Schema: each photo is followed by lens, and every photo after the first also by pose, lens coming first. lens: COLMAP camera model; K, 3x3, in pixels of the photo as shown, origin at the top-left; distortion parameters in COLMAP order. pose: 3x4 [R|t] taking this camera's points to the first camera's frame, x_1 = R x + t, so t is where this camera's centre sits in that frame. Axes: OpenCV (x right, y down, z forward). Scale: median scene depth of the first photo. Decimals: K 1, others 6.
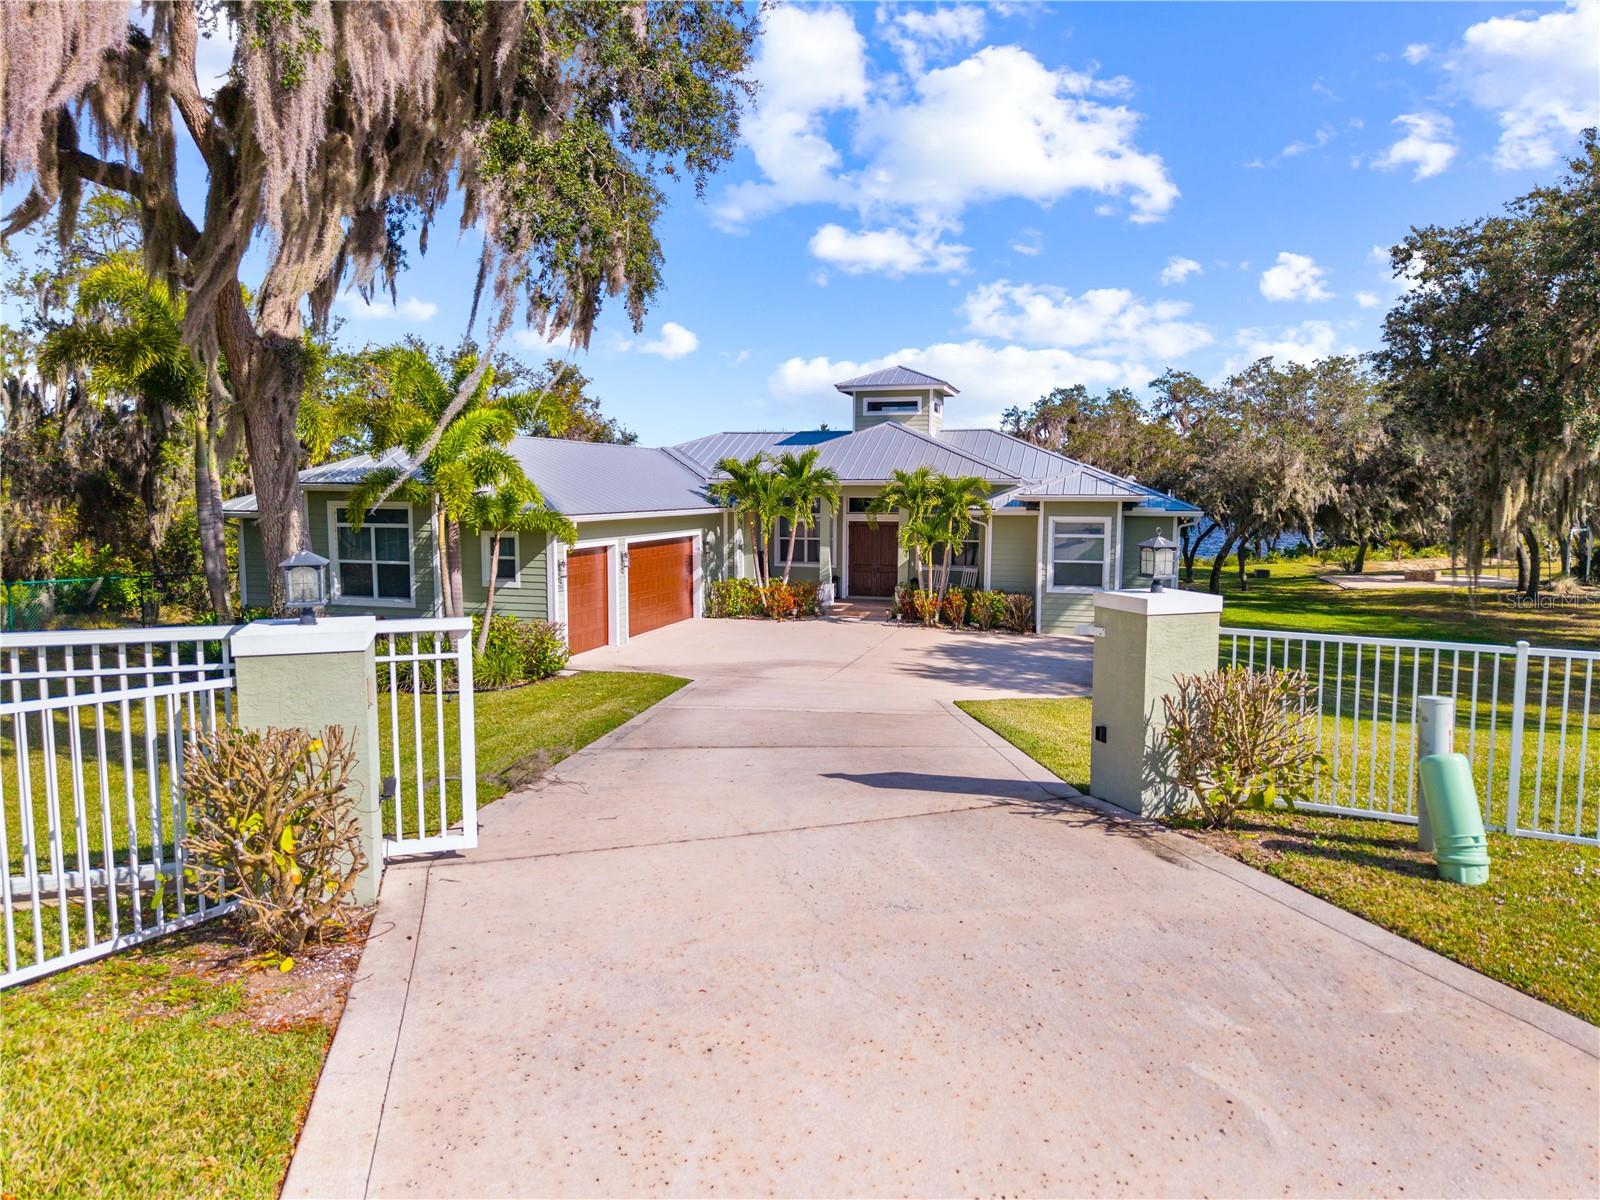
lens RADIAL K [[1091.4, 0, 793.2], [0, 1091.4, 604.4], [0, 0, 1]] dist [-0.001492, -0.005449]
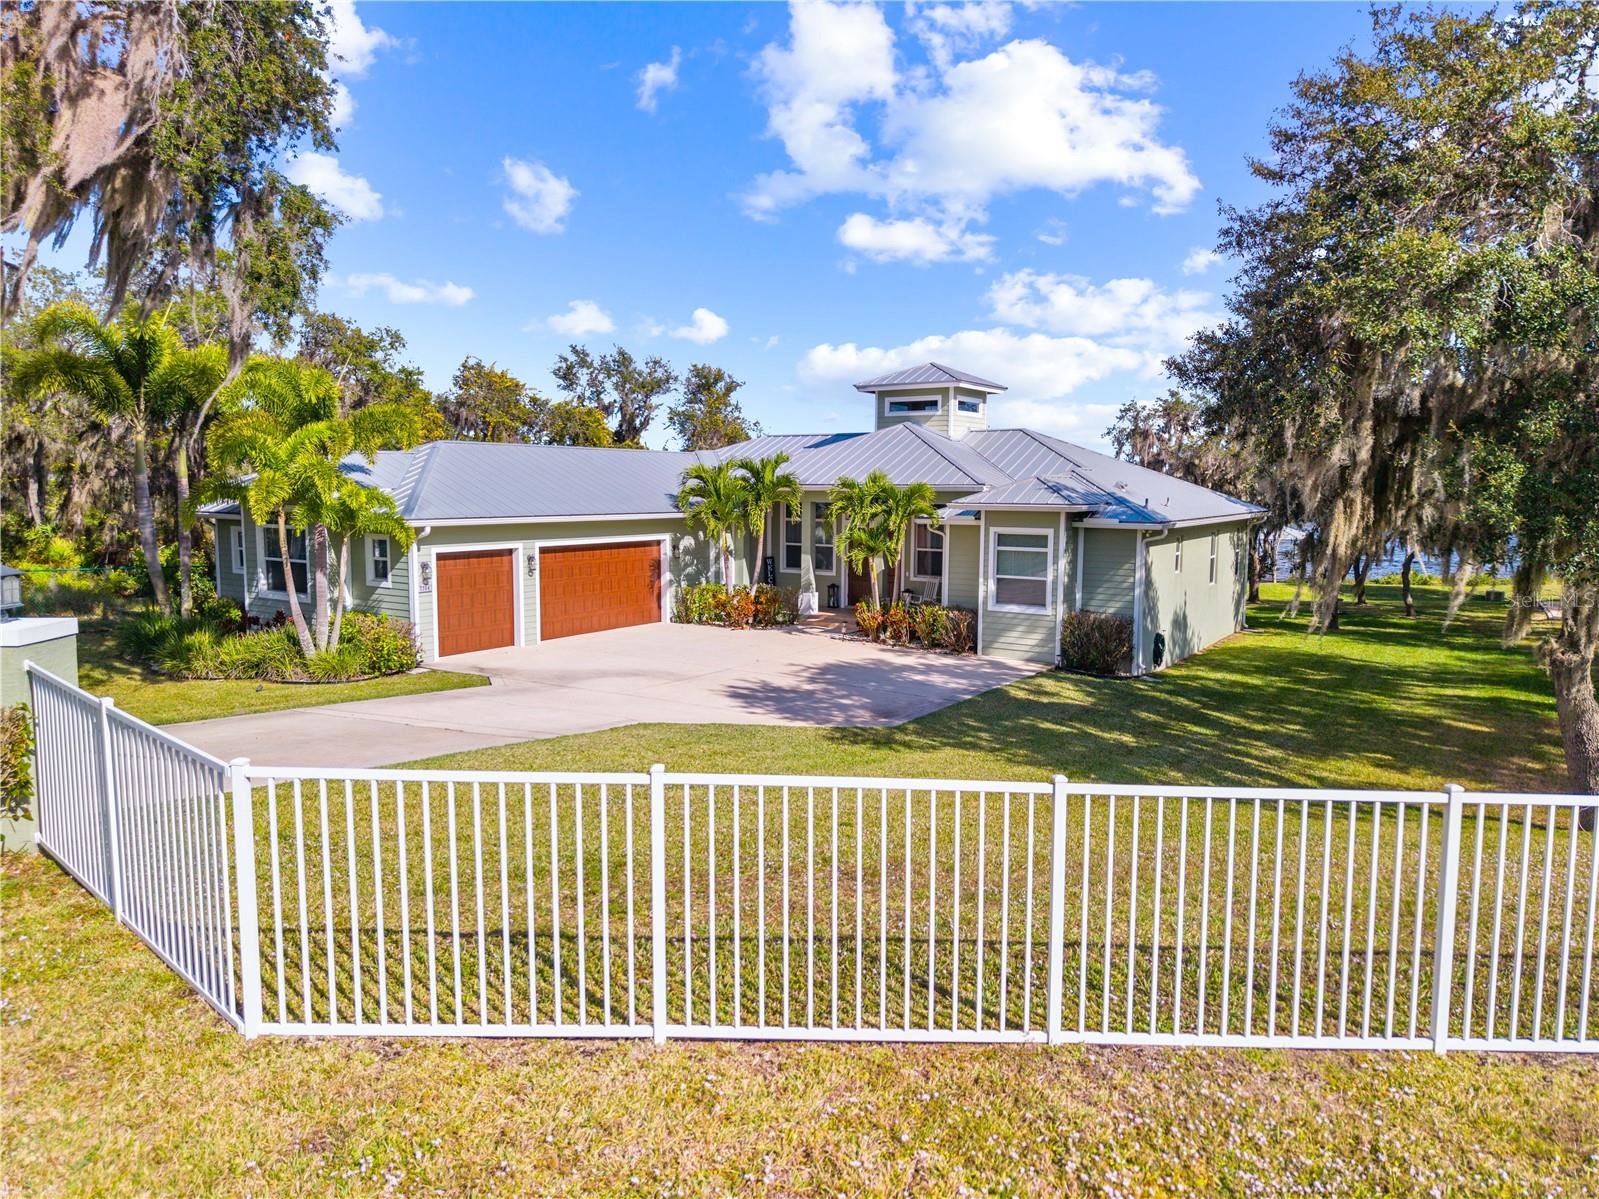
lens RADIAL K [[1102.9, 0, 799.5], [0, 1102.9, 599.5], [0, 0, 1]] dist [0.006394, -0.000727]
pose [[0.956068, 0.035428, -0.290996, 0.327475], [-0.036175, 0.999342, 0.002813, -0.015865], [0.290904, 0.007837, 0.956720, 0.071953]]
